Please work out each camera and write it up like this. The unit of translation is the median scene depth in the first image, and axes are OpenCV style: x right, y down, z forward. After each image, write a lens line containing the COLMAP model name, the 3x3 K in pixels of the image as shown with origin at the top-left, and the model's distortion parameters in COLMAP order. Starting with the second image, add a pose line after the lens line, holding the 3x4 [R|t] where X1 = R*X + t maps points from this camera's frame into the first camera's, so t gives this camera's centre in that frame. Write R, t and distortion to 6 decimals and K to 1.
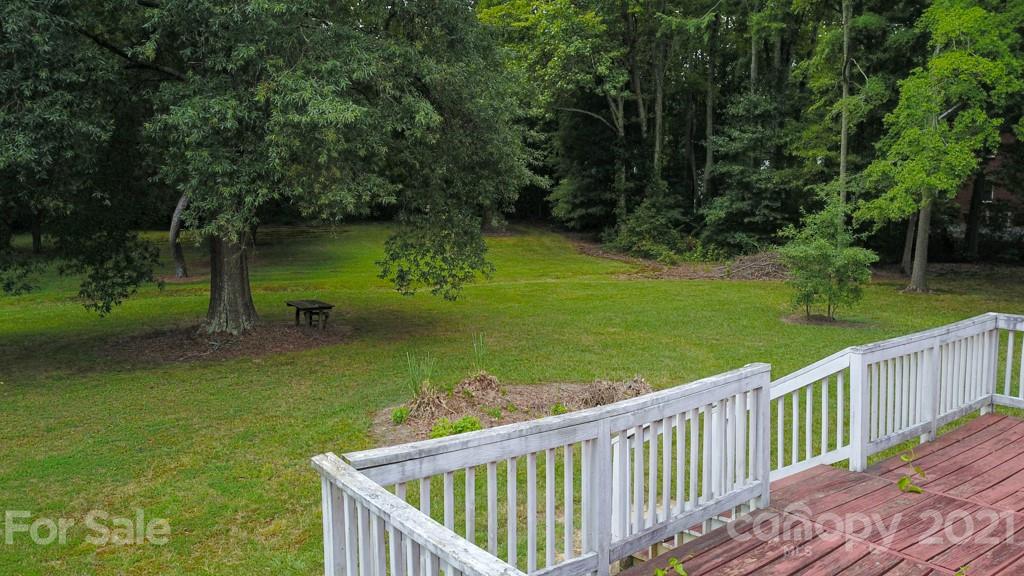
lens RADIAL K [[782.3, 0, 512.0], [0, 782.3, 288.0], [0, 0, 1]] dist [-0.005004, -0.002824]
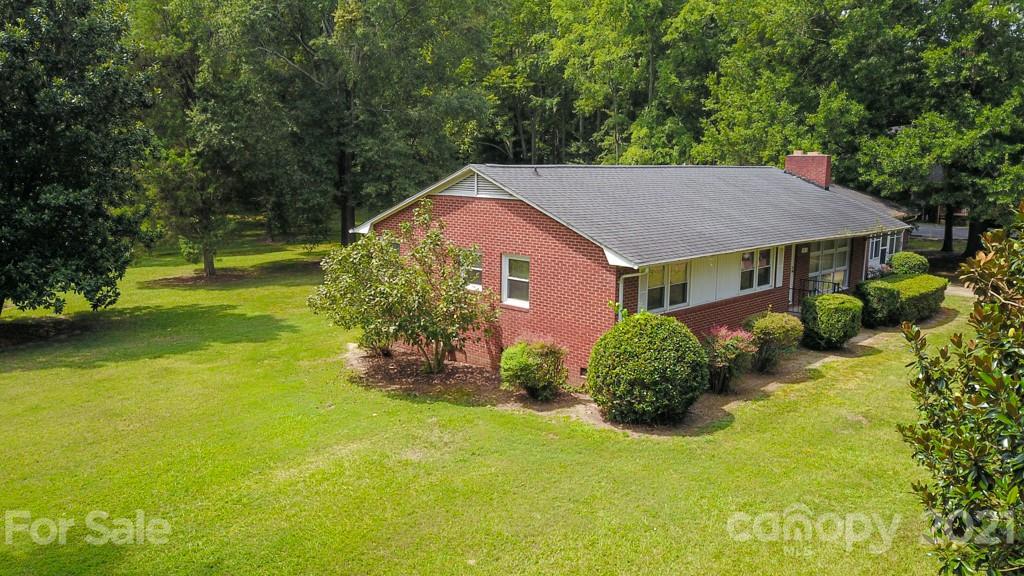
lens RADIAL K [[747.7, 0, 512.0], [0, 747.7, 288.0], [0, 0, 1]] dist [-0.001520, -0.002920]
pose [[0.994101, -0.017694, 0.107009, -0.044372], [0.014824, 0.999510, 0.027552, 0.041944], [-0.107445, -0.025804, 0.993876, -0.723077]]
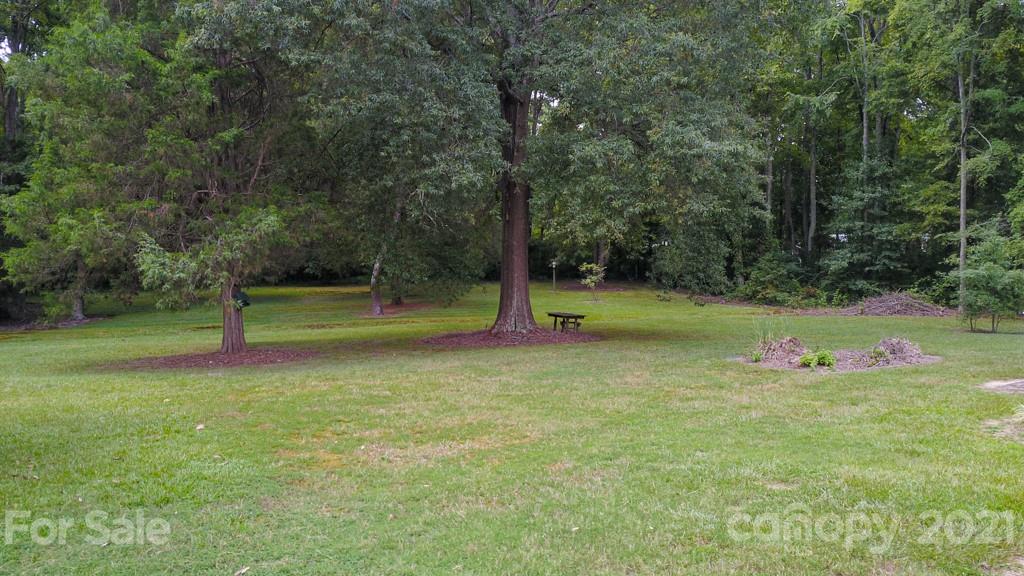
lens RADIAL K [[747.7, 0, 512.0], [0, 747.7, 288.0], [0, 0, 1]] dist [-0.001520, -0.002920]
pose [[0.997389, 0.004844, -0.072050, -0.138072], [-0.011607, 0.995528, -0.093747, 0.049170], [0.071273, 0.094339, 0.992986, -0.111565]]
